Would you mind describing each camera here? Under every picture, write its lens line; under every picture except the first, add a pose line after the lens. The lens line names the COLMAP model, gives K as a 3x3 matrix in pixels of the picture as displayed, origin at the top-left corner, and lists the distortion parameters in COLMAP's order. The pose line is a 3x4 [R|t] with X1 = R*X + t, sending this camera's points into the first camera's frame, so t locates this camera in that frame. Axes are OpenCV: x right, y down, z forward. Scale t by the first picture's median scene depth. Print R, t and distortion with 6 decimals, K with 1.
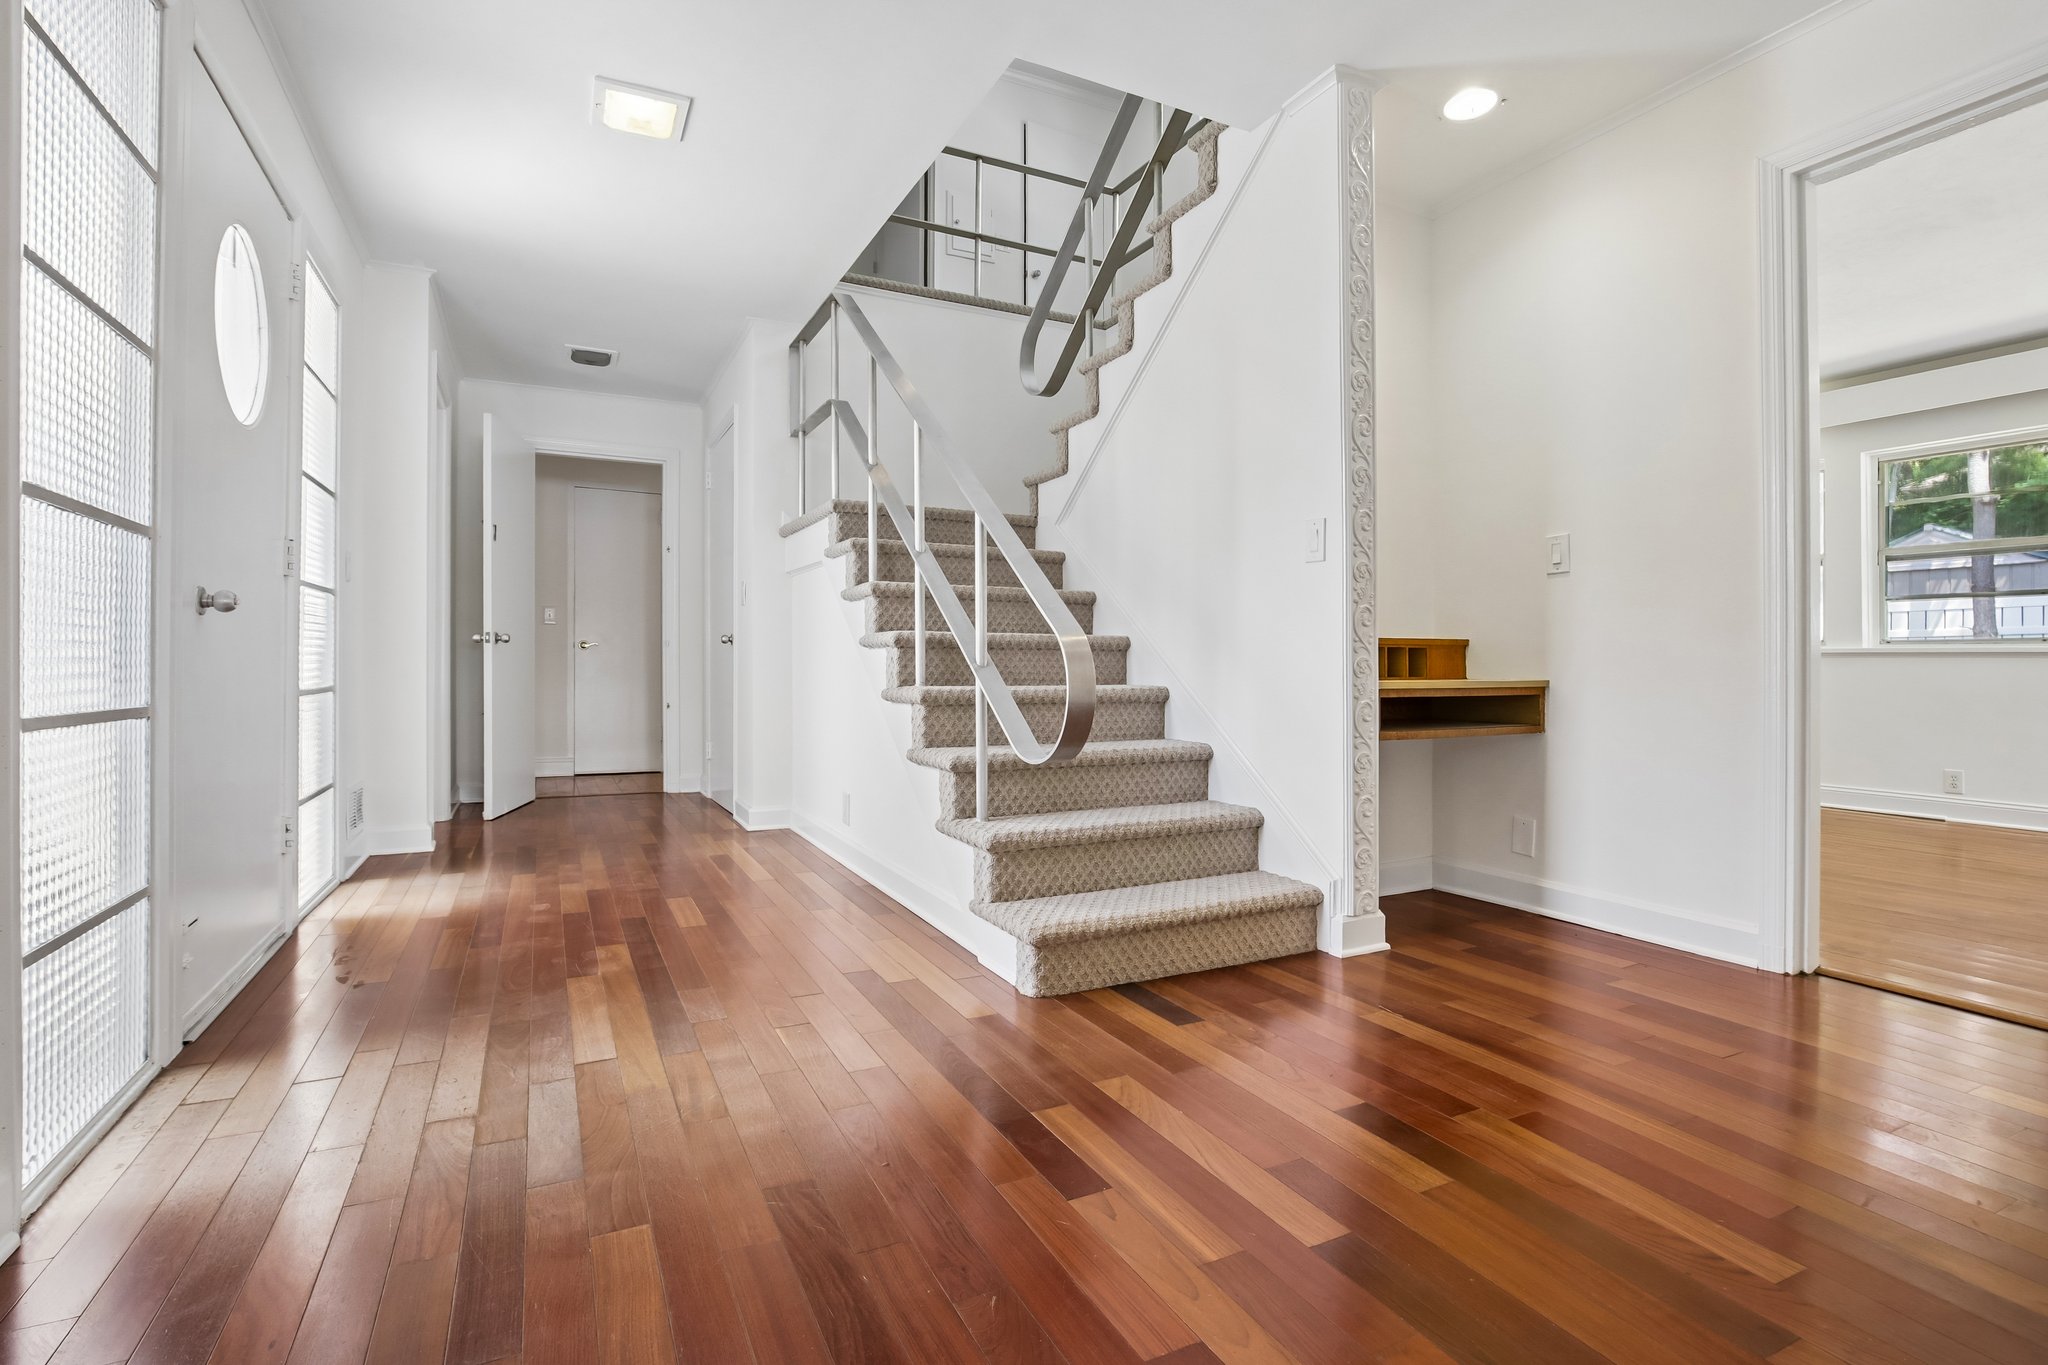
lens RADIAL K [[947.6, 0, 1017.7], [0, 947.6, 673.7], [0, 0, 1]] dist [-0.018486, -0.002890]
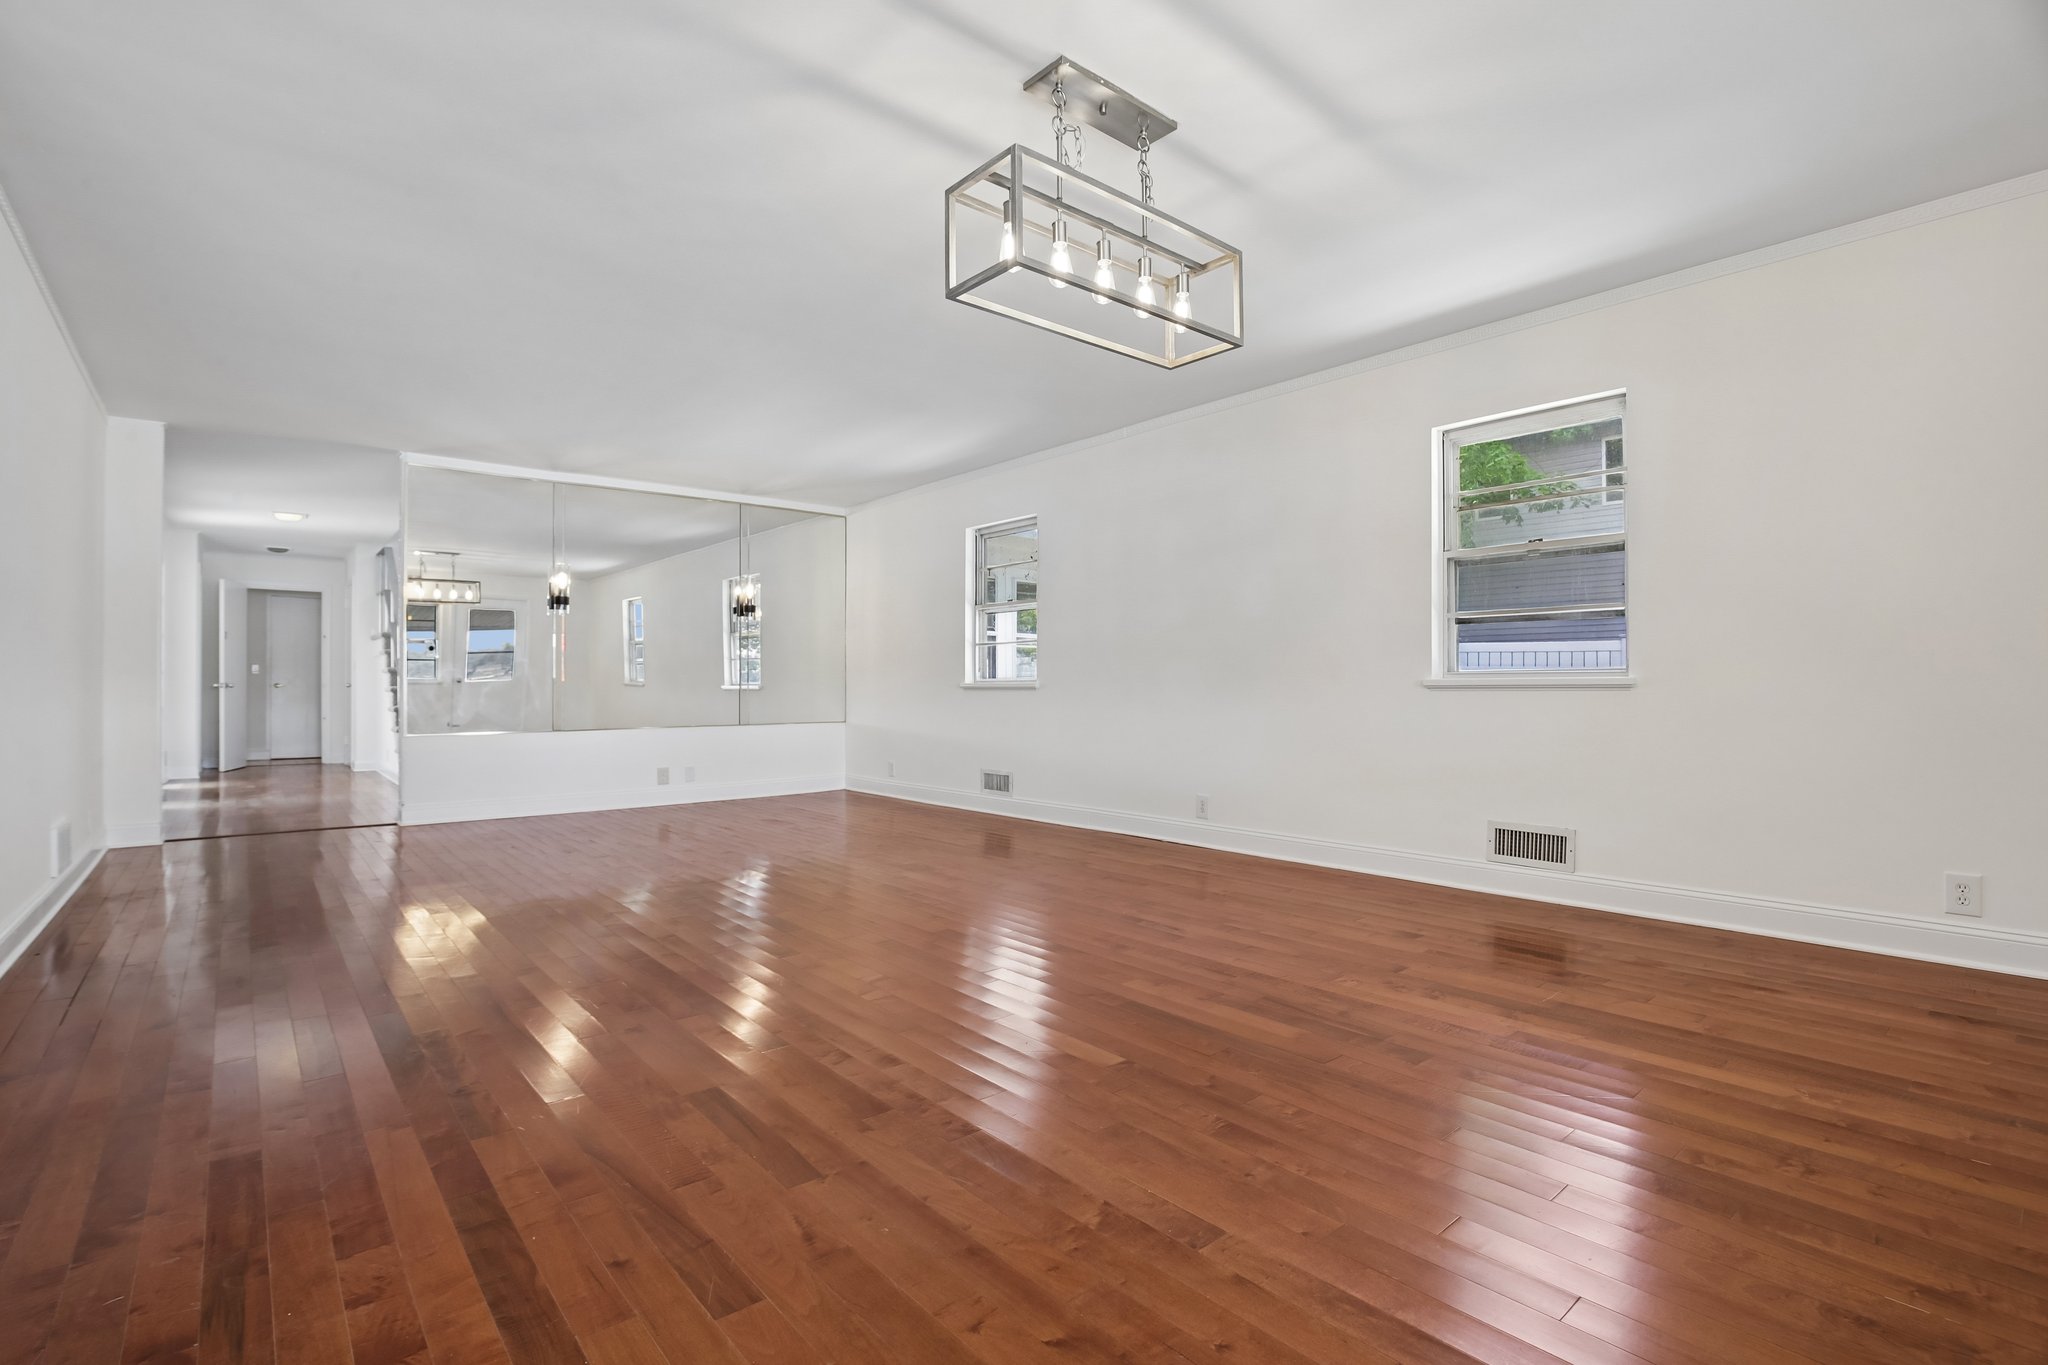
lens RADIAL K [[947.6, 0, 1010.1], [0, 947.6, 681.3], [0, 0, 1]] dist [-0.018486, -0.002890]
pose [[0.975606, -0.001945, 0.219522, 0.638102], [0.001958, 0.999998, 0.000157, -0.042612], [-0.219521, 0.000277, 0.975608, -1.303852]]
